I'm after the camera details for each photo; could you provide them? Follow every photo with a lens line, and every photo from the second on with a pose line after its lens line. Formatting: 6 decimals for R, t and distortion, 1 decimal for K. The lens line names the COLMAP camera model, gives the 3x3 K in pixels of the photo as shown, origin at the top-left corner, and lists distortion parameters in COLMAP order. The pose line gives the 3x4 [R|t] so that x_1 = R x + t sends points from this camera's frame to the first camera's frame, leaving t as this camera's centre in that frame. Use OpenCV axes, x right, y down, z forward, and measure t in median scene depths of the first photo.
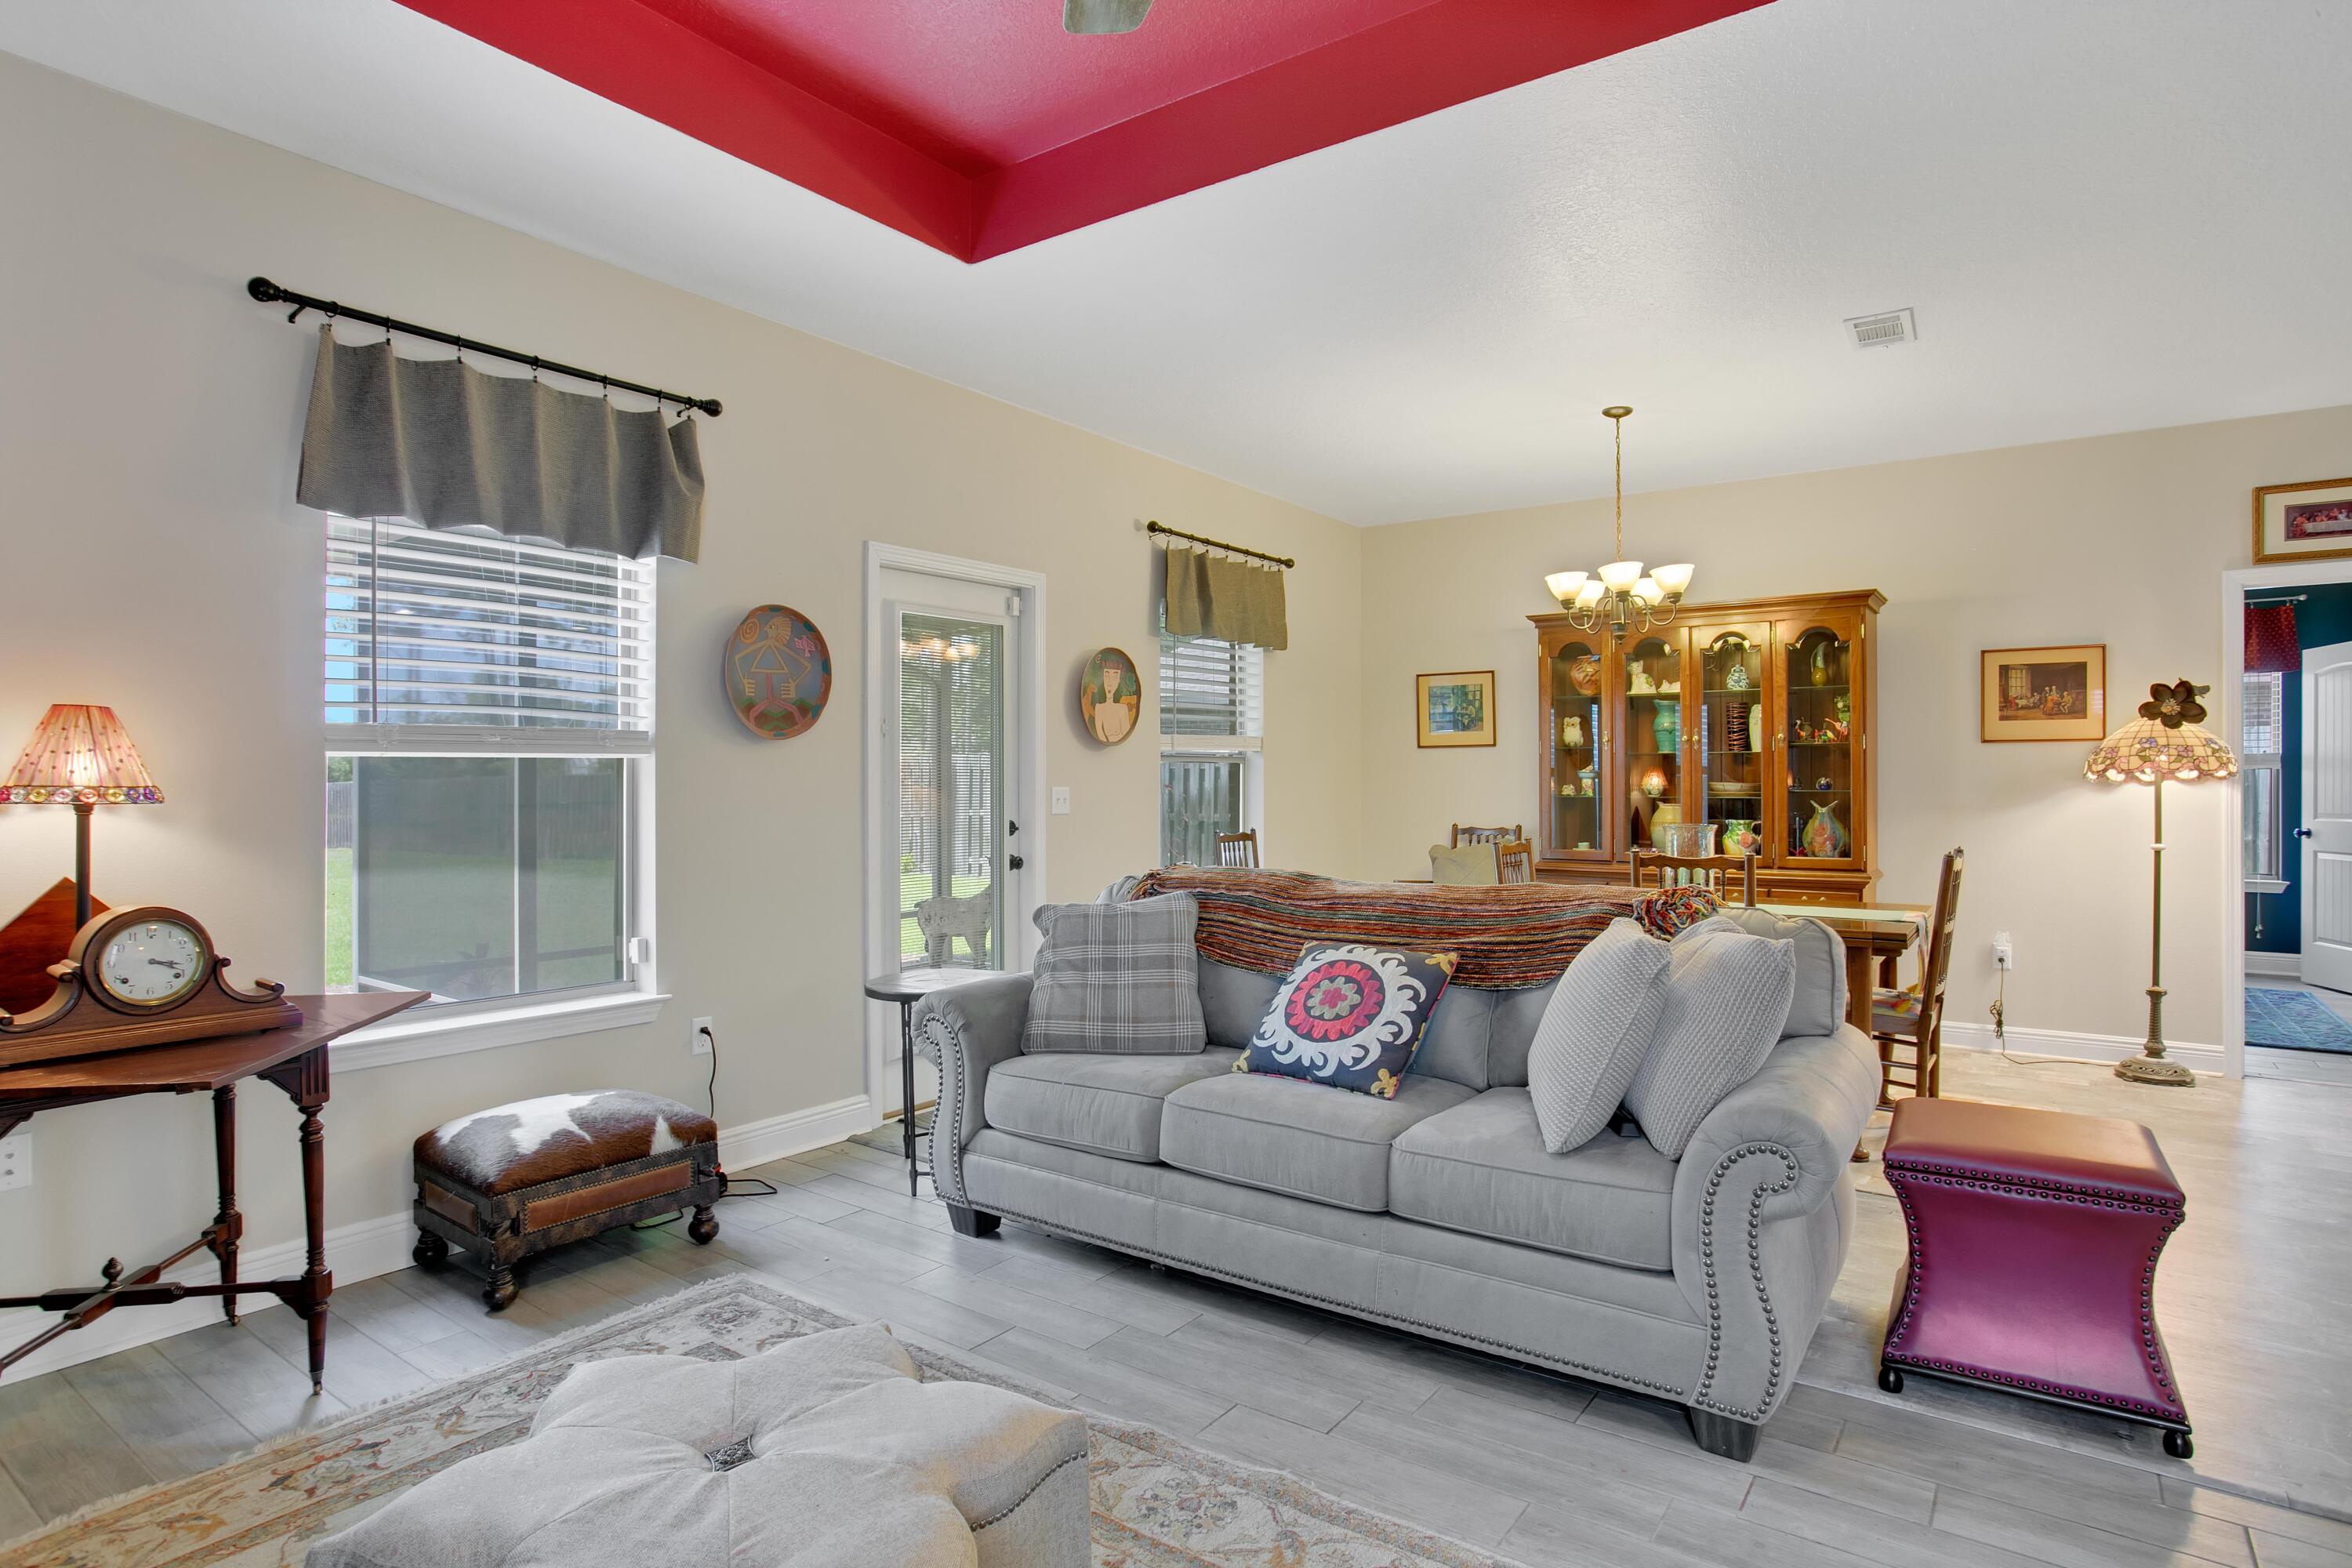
lens RADIAL K [[1240.5, 0, 1178.2], [0, 1240.5, 787.3], [0, 0, 1]] dist [-0.045073, 0.011504]
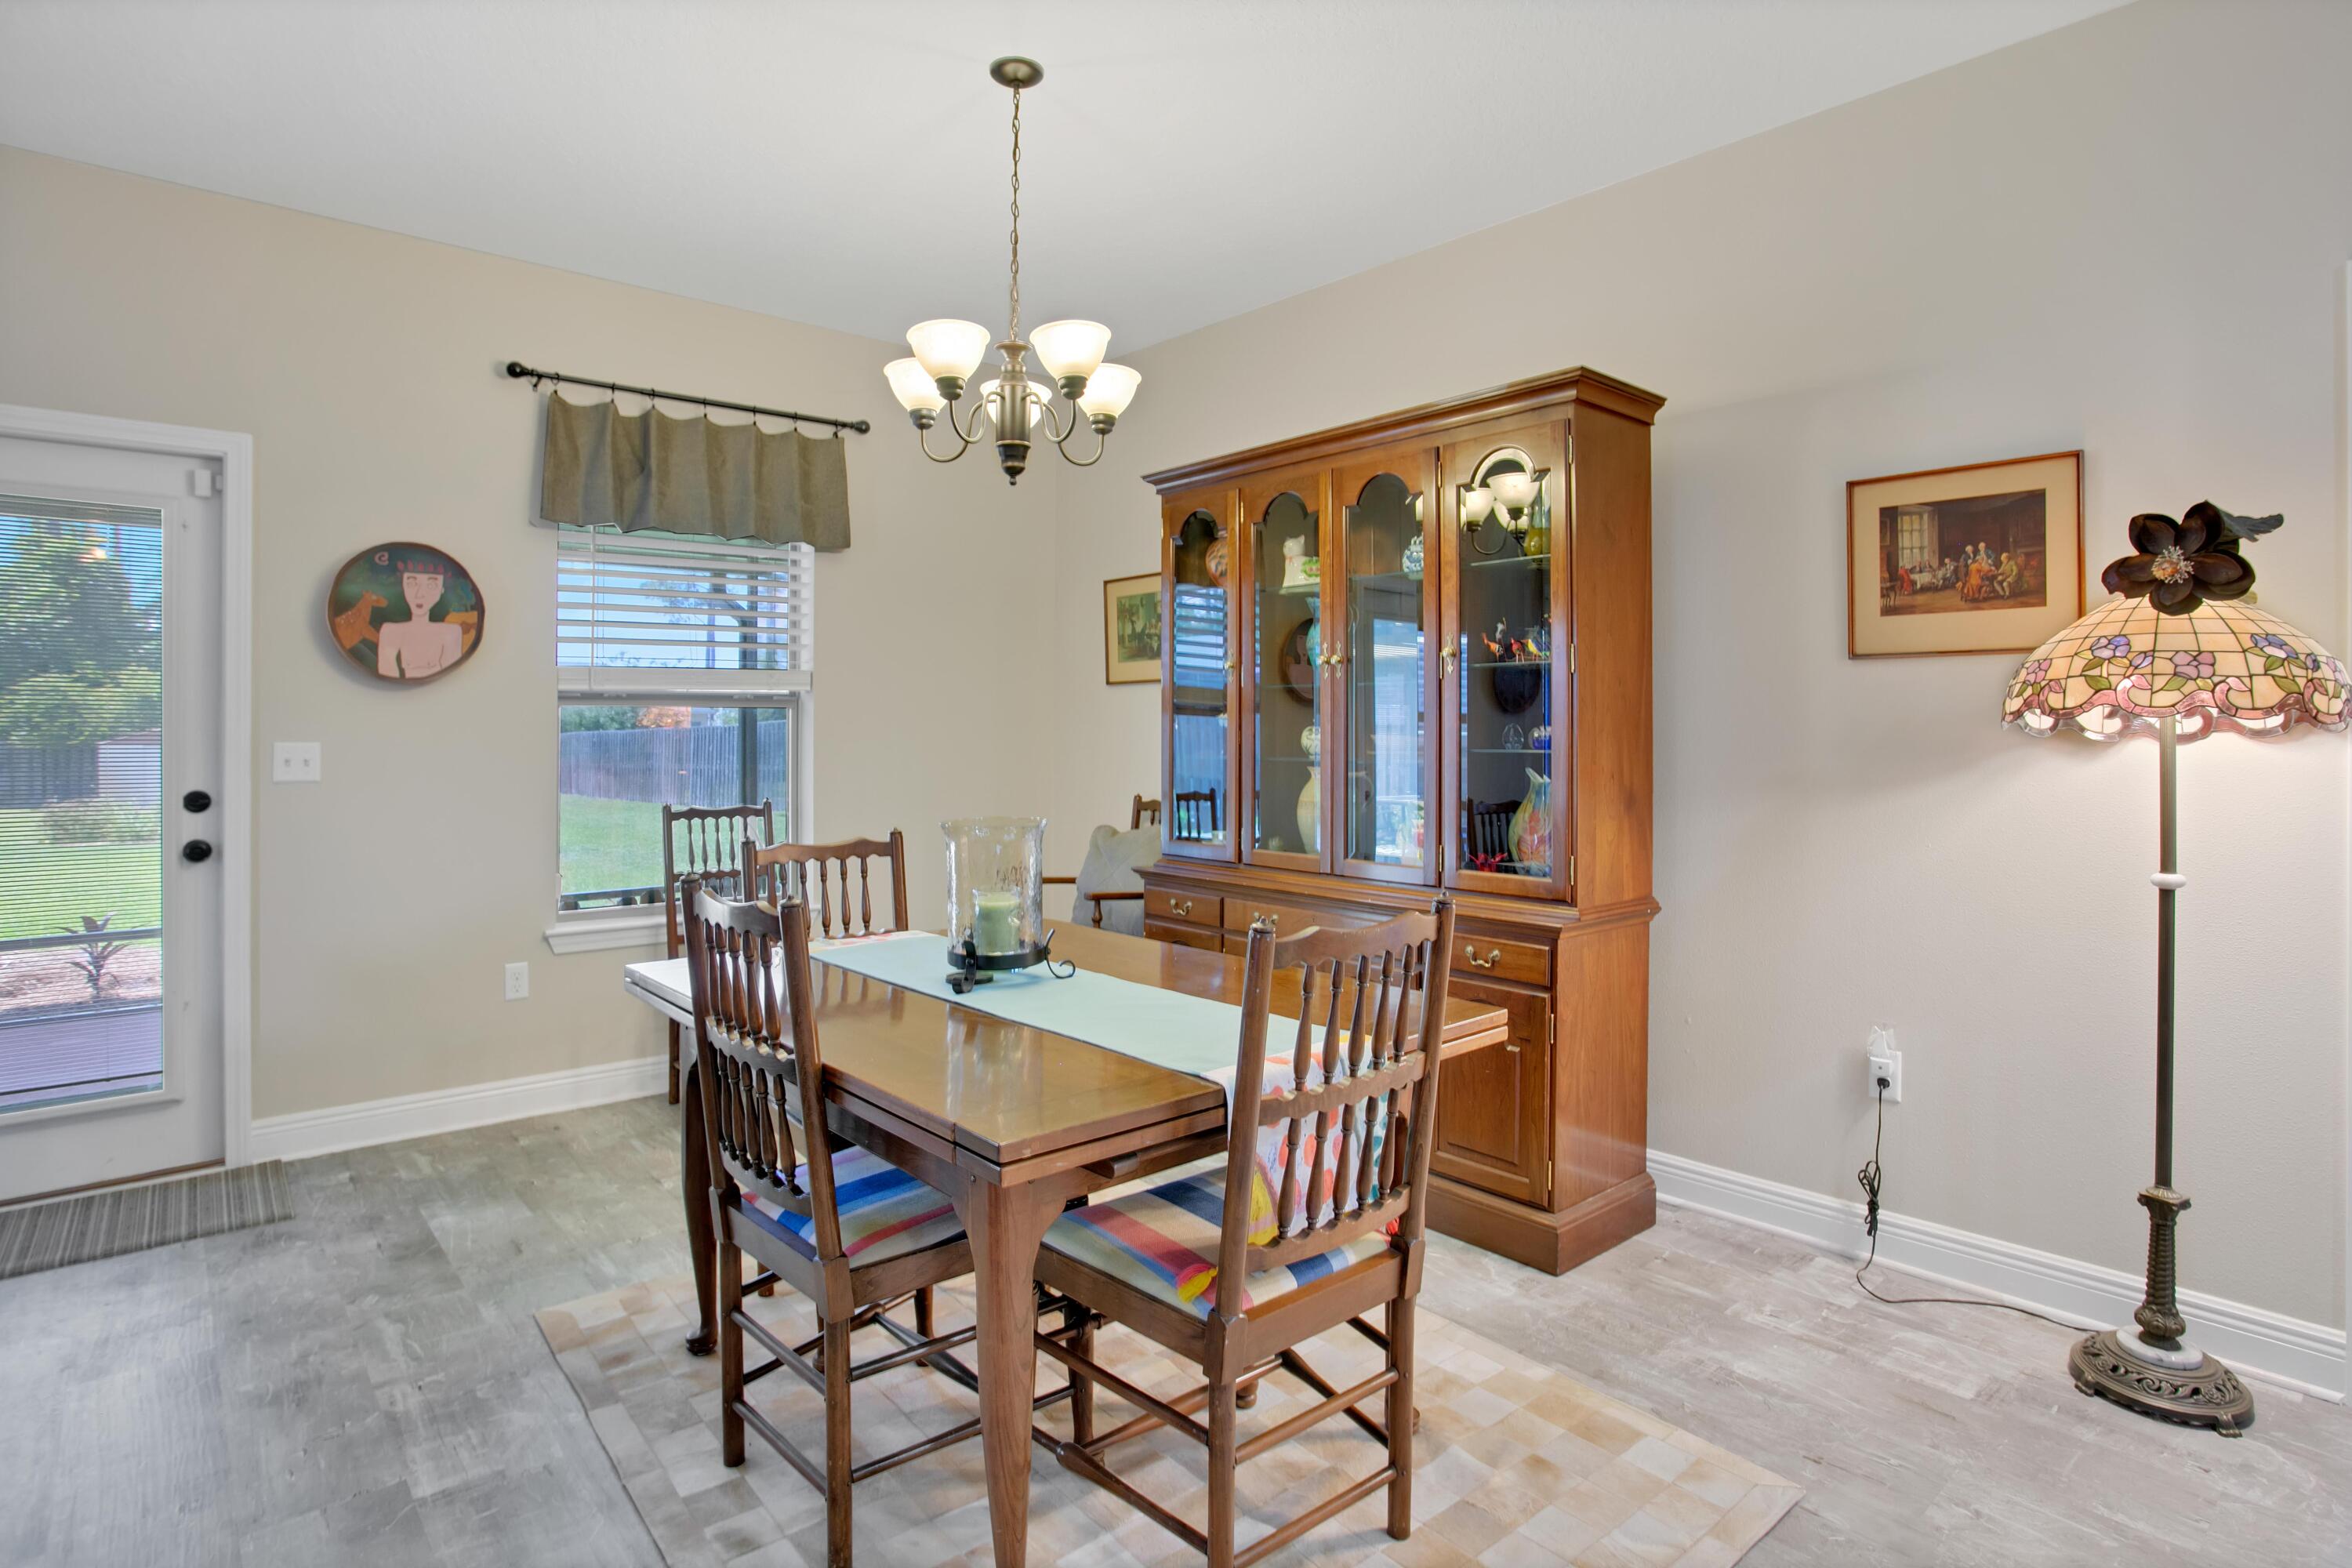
lens RADIAL K [[1207.7, 0, 1154.3], [0, 1207.7, 730.3], [0, 0, 1]] dist [-0.030169, 0.002672]
pose [[0.971282, -0.000732, -0.237931, 0.513398], [-0.000113, 0.999994, -0.003538, -0.004772], [0.237932, 0.003463, 0.971276, 0.451782]]
